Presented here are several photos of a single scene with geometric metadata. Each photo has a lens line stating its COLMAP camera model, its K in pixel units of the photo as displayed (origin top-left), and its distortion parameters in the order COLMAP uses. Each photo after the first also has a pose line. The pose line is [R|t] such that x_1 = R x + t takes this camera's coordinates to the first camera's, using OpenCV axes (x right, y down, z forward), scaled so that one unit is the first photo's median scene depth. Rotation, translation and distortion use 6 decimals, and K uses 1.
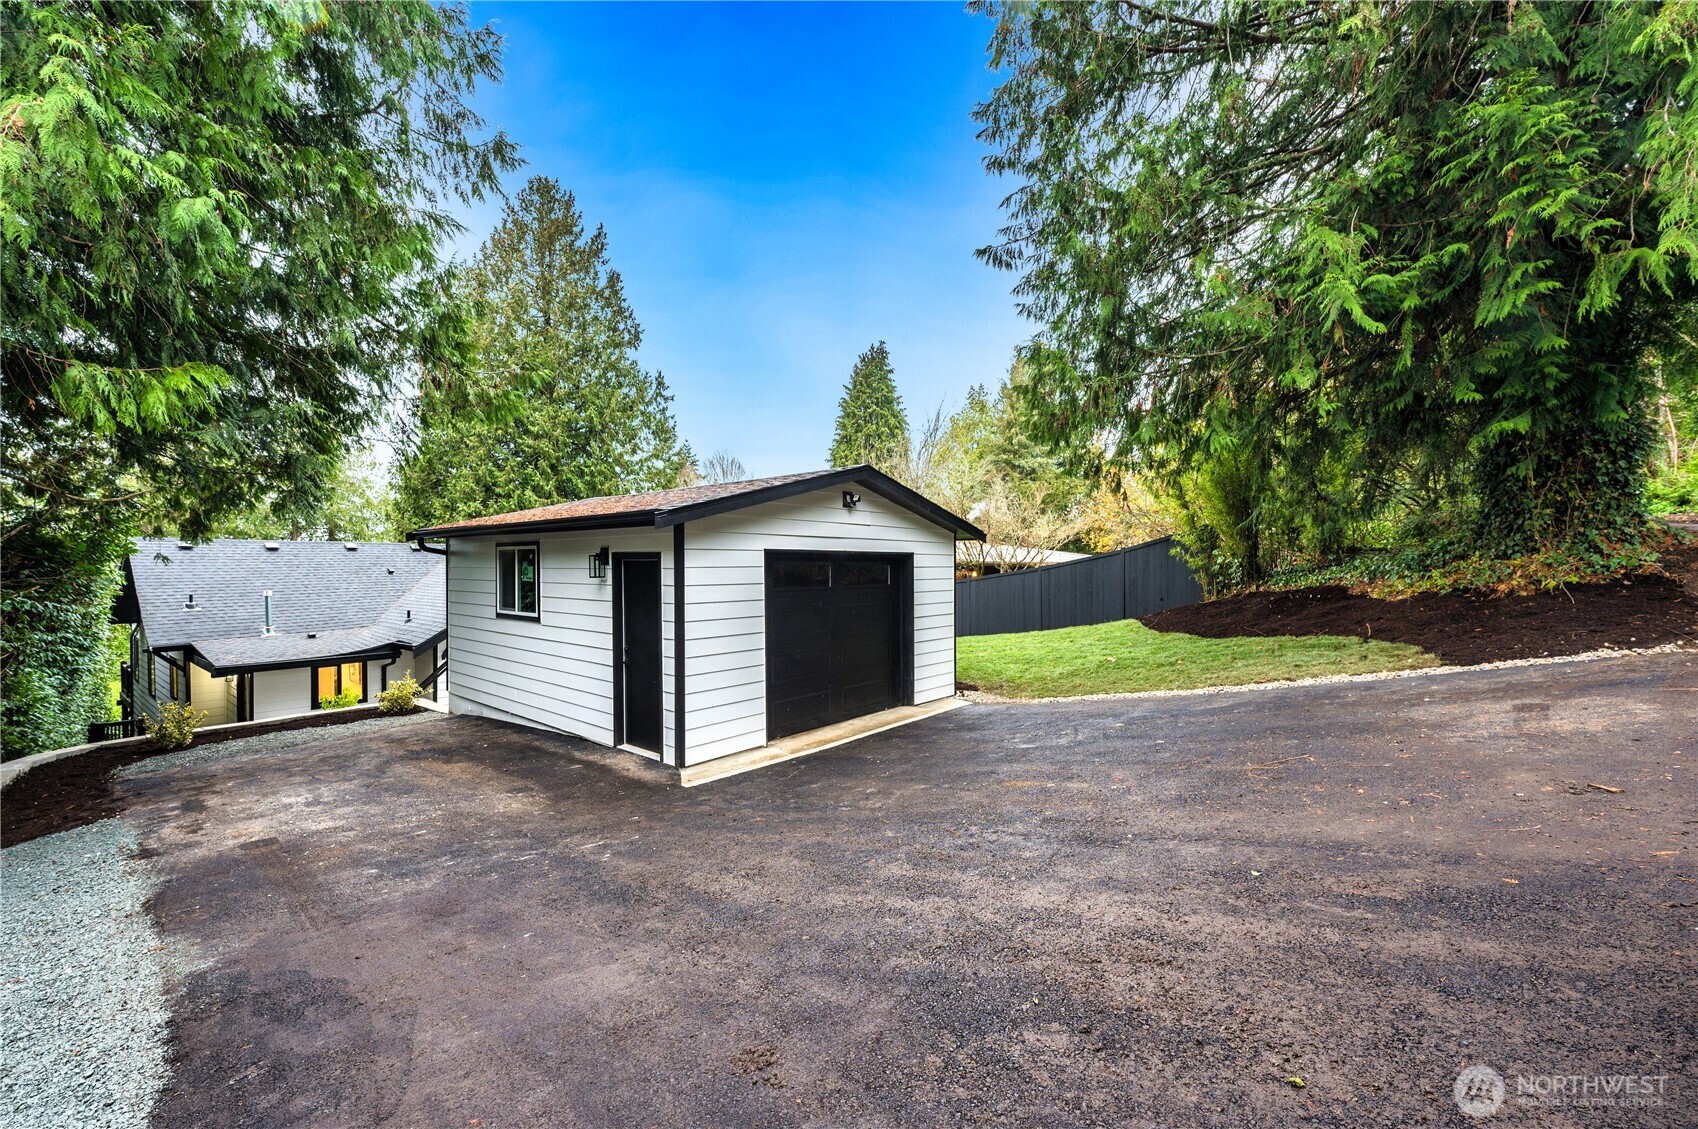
lens RADIAL K [[686.5, 0, 849.1], [0, 686.5, 569.7], [0, 0, 1]] dist [0.002059, 0.000053]
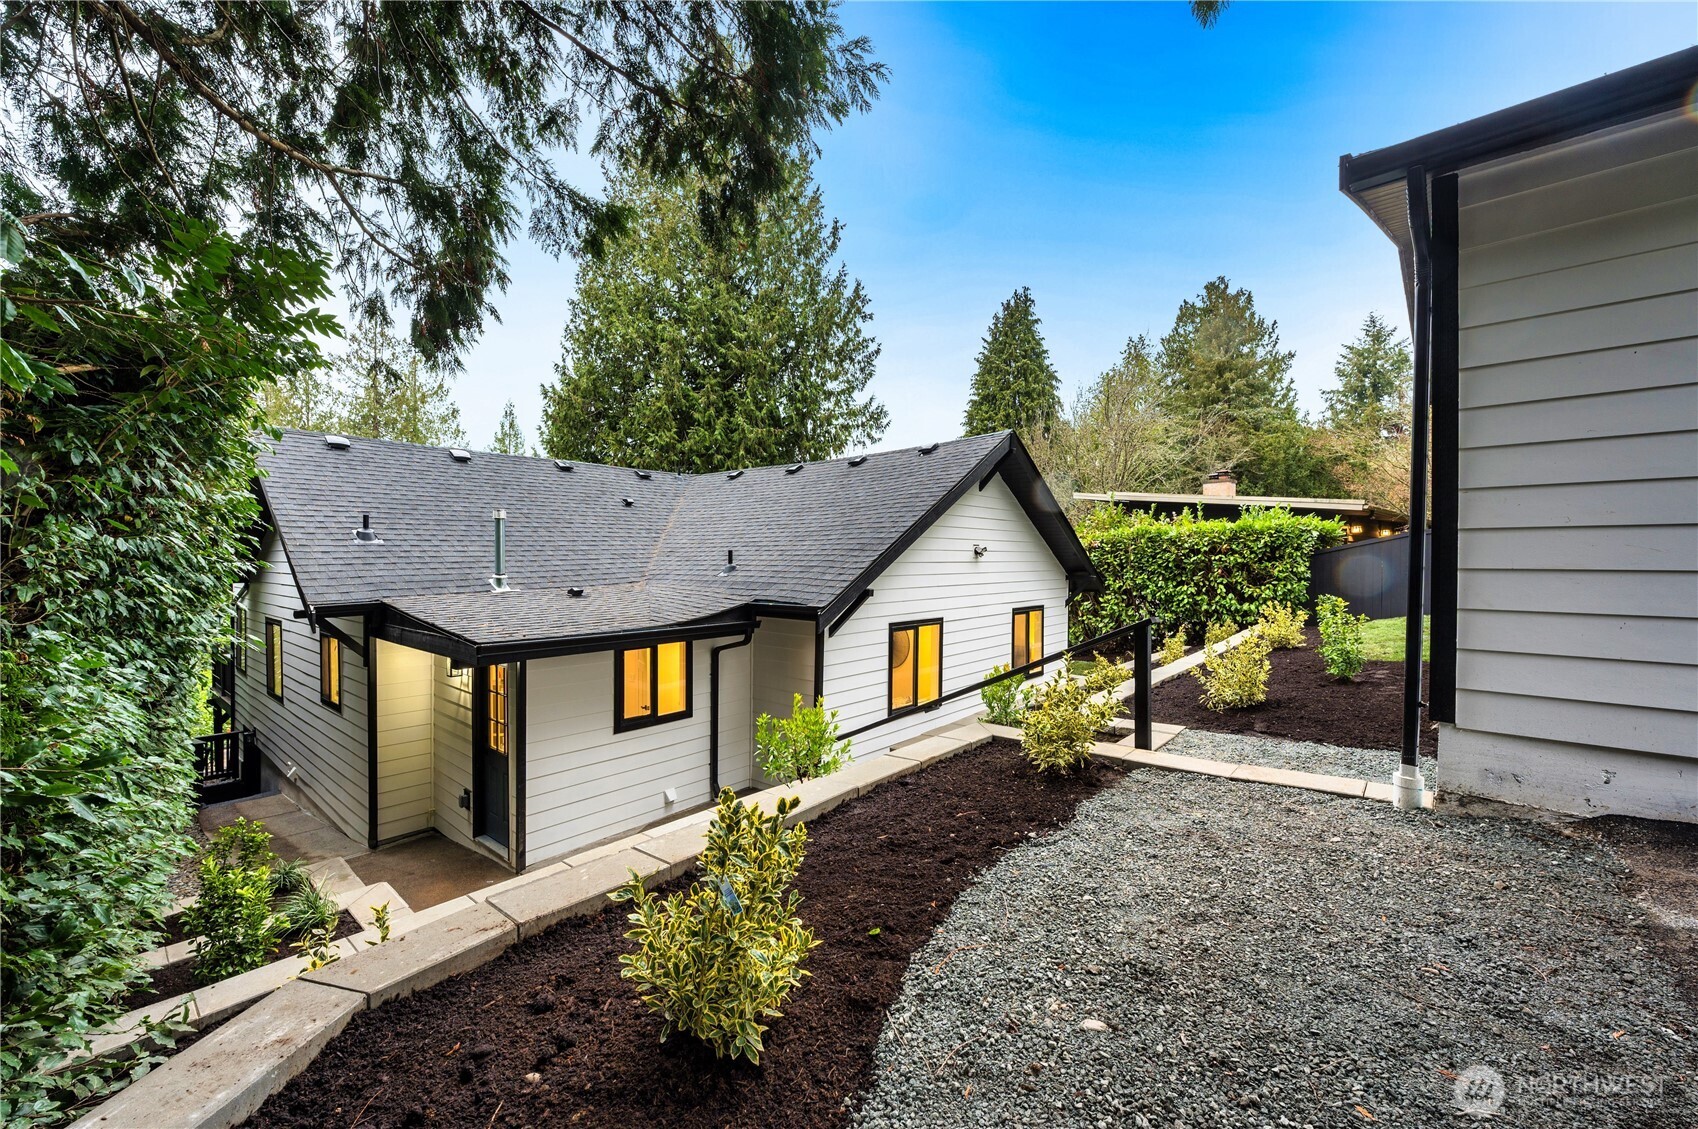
lens RADIAL K [[686.5, 0, 851.1], [0, 686.5, 561.6], [0, 0, 1]] dist [0.002059, 0.000053]
pose [[0.999270, 0.001270, -0.038185, -0.544972], [-0.001398, 0.999994, -0.003314, 0.073047], [0.038180, 0.003365, 0.999265, 0.466511]]
